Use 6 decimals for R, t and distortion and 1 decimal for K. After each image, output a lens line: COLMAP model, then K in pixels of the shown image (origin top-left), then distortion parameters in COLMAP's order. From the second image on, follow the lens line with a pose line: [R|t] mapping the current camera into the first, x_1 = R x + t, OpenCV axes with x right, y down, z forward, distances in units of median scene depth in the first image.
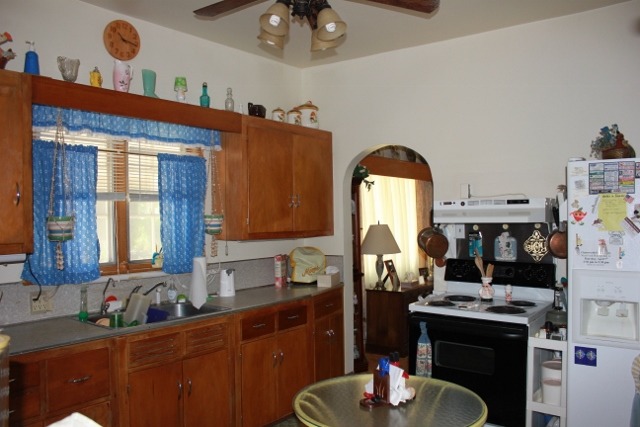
lens RADIAL K [[530.7, 0, 320.0], [0, 530.7, 213.5], [0, 0, 1]] dist [-0.169201, 0.179880]
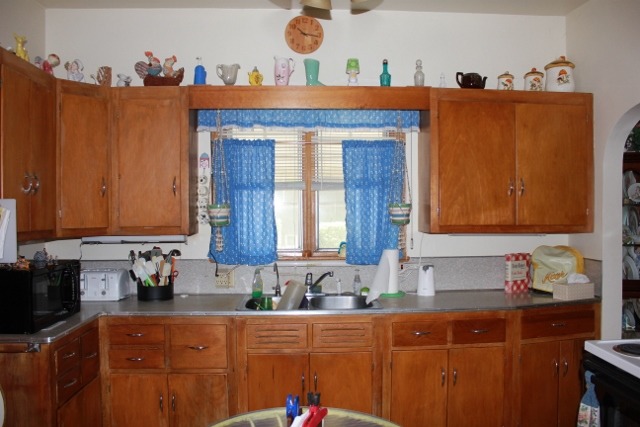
lens RADIAL K [[530.7, 0, 320.0], [0, 530.7, 213.5], [0, 0, 1]] dist [-0.169201, 0.179880]
pose [[0.656043, 0.018862, -0.754488, 0.411567], [-0.001696, 0.999722, 0.023518, -0.001882], [0.754722, -0.014149, 0.655892, 0.314306]]
